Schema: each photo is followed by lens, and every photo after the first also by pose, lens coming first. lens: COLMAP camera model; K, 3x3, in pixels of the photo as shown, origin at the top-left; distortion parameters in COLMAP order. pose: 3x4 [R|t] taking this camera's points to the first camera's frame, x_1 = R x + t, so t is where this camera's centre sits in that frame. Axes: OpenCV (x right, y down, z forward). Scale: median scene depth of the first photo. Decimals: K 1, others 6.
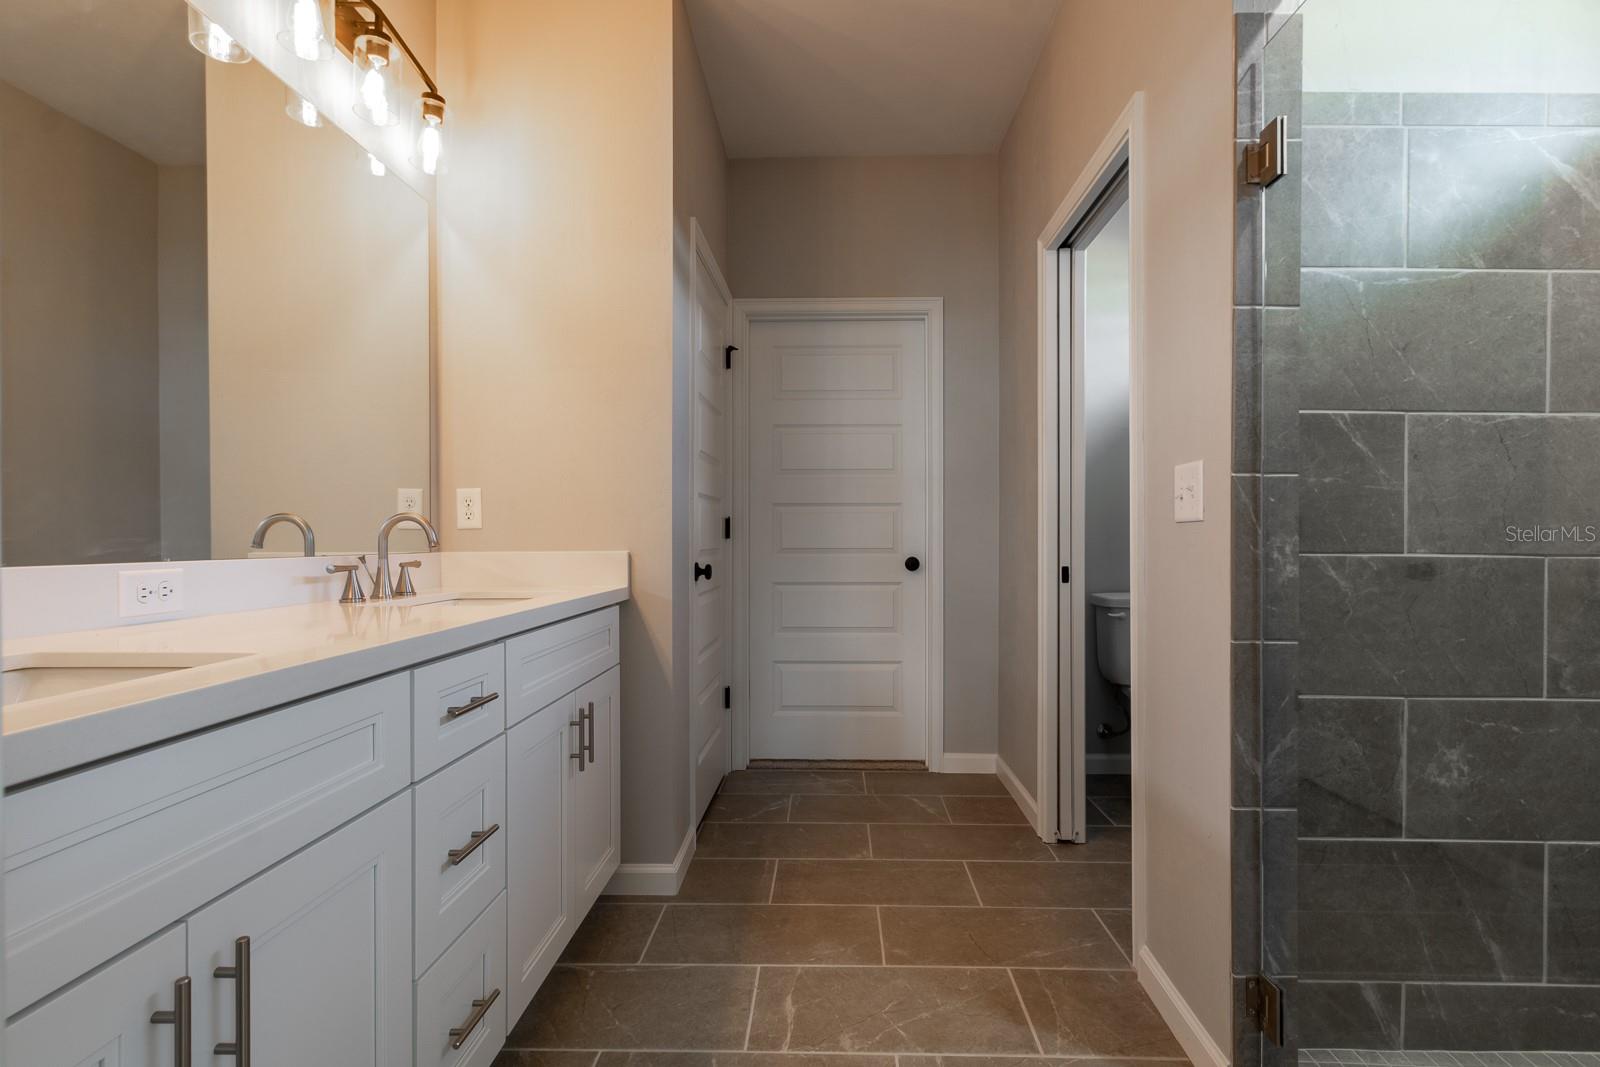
lens RADIAL K [[737.0, 0, 797.7], [0, 737.0, 538.5], [0, 0, 1]] dist [-0.002959, 0.000280]
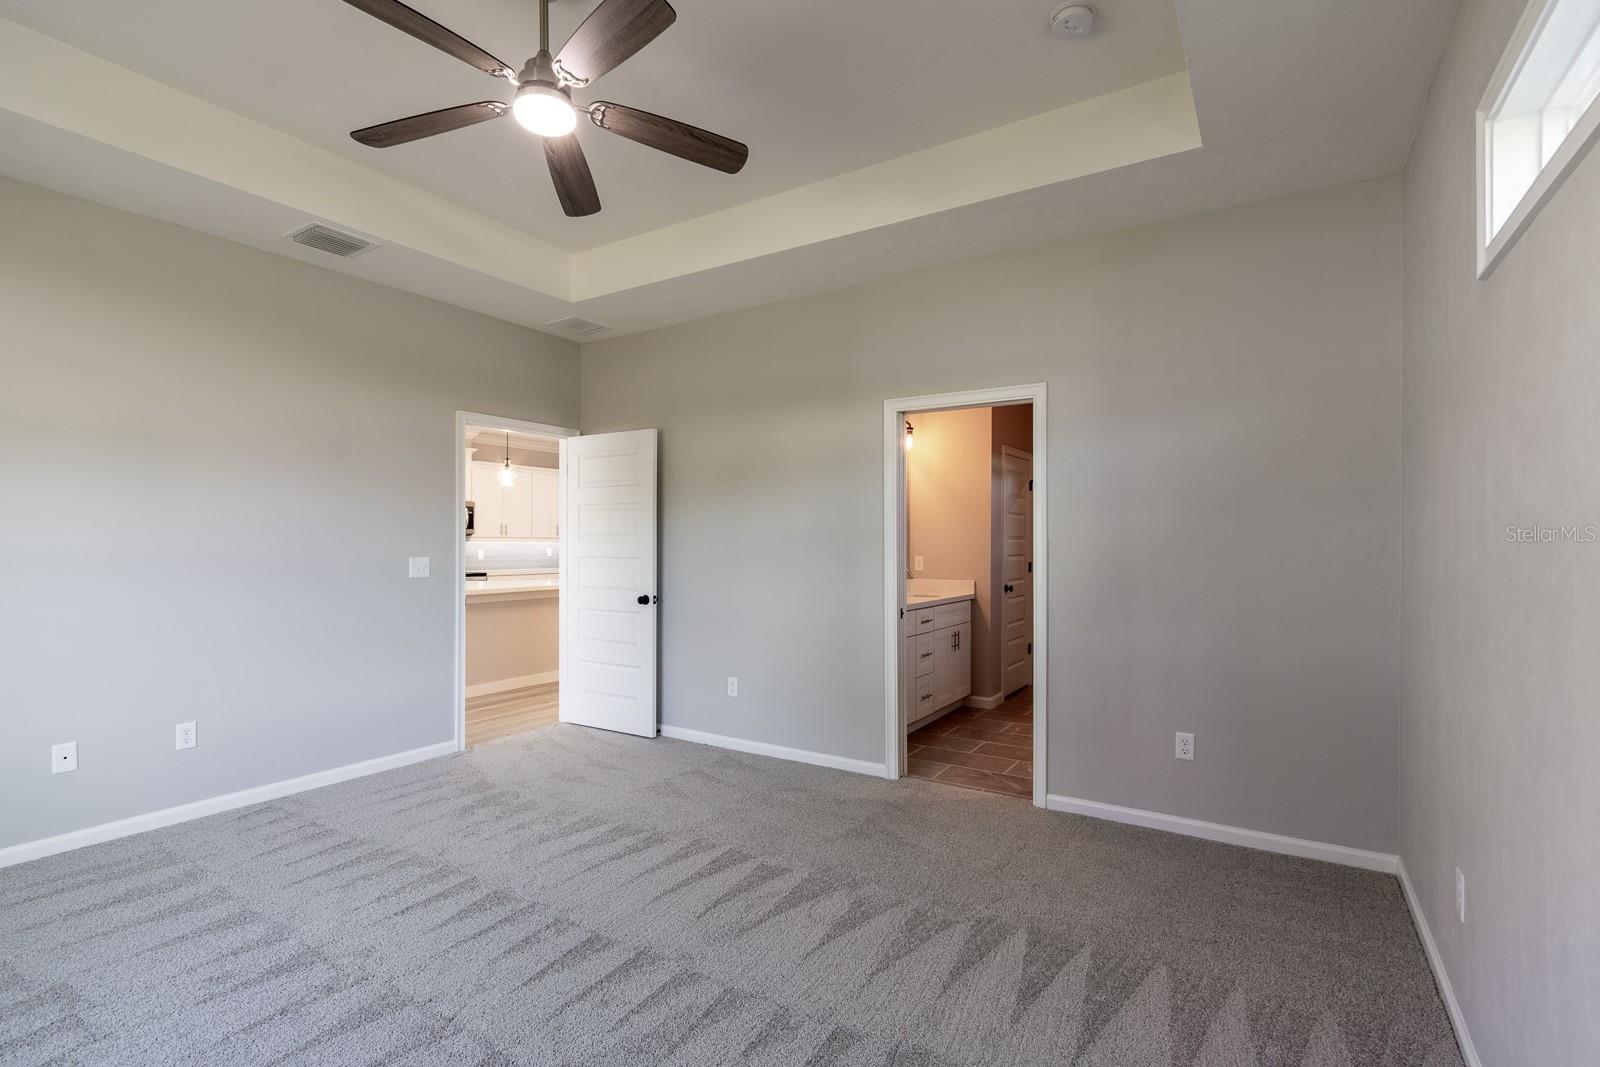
lens RADIAL K [[737.0, 0, 796.7], [0, 737.0, 541.0], [0, 0, 1]] dist [-0.002959, 0.000280]
pose [[0.860495, 0.002841, -0.509451, 0.607086], [-0.004699, 0.999986, -0.002360, -0.122296], [0.509438, 0.004424, 0.860496, -1.722229]]
